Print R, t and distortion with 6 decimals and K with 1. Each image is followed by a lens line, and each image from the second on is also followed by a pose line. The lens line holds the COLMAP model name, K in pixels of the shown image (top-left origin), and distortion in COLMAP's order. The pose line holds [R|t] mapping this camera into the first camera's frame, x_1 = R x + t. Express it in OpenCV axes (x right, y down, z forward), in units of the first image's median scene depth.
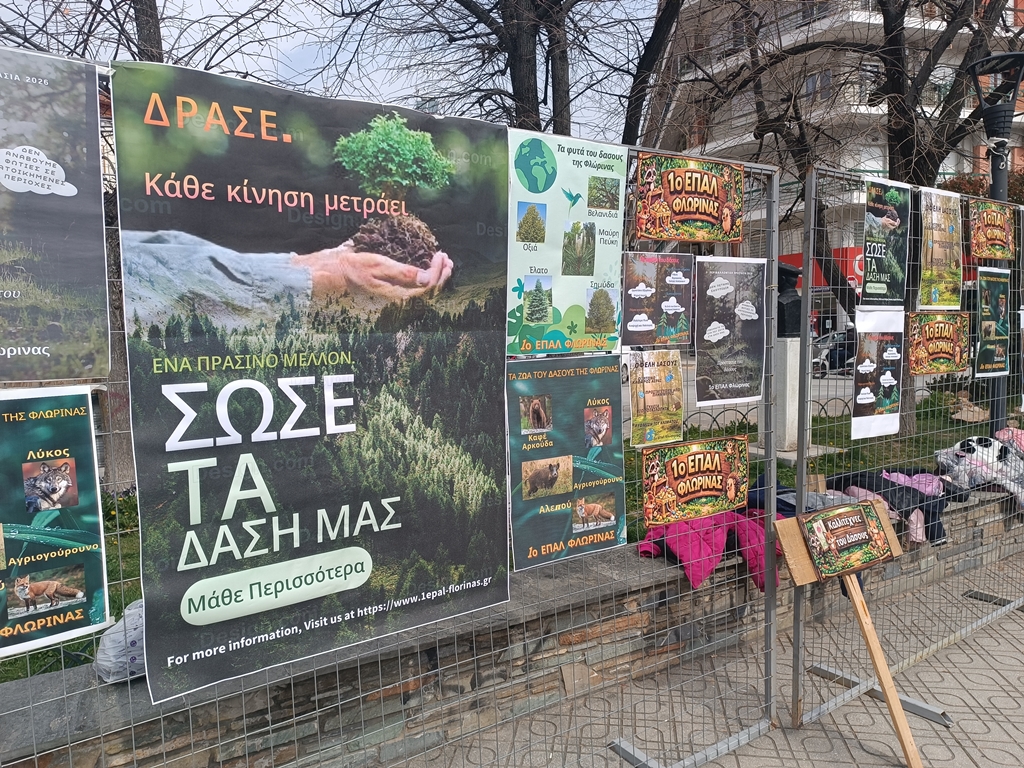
lens RADIAL K [[698.1, 0, 512.0], [0, 698.1, 384.0], [0, 0, 1]] dist [0.019622, 0.000409]
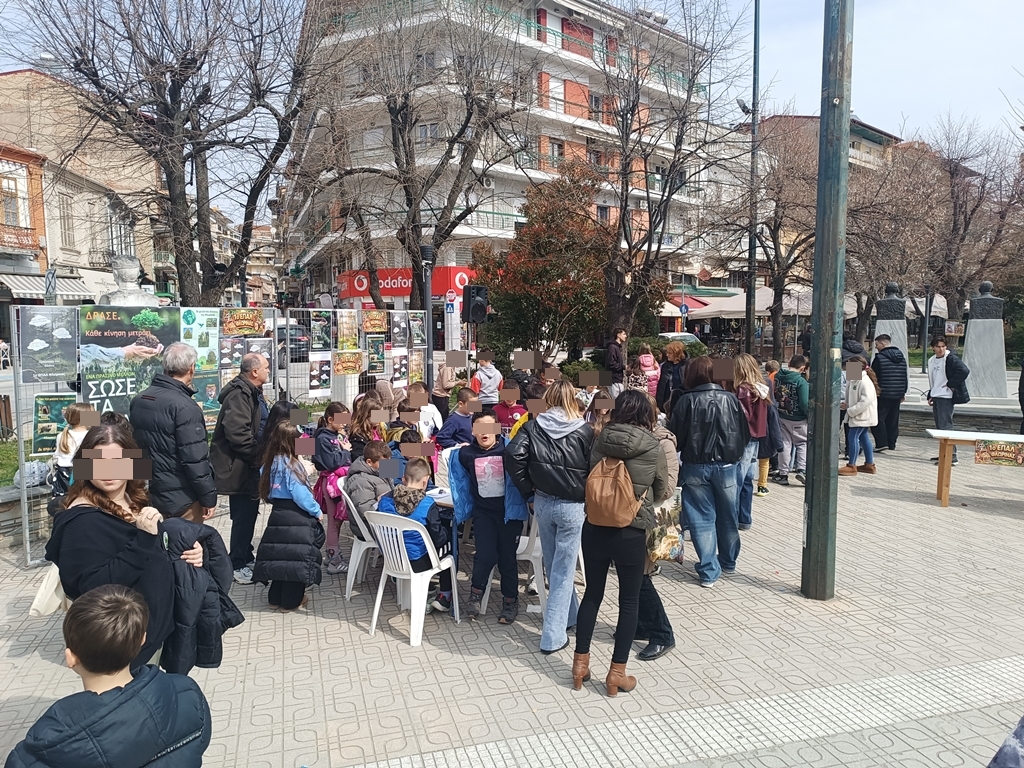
lens RADIAL K [[696.0, 0, 517.3], [0, 696.0, 387.0], [0, 0, 1]] dist [0.006637, -0.001499]
pose [[0.886372, -0.012119, 0.462815, -0.137663], [0.001866, 0.999743, 0.022606, -0.045333], [-0.462970, -0.019174, 0.886167, -3.050413]]
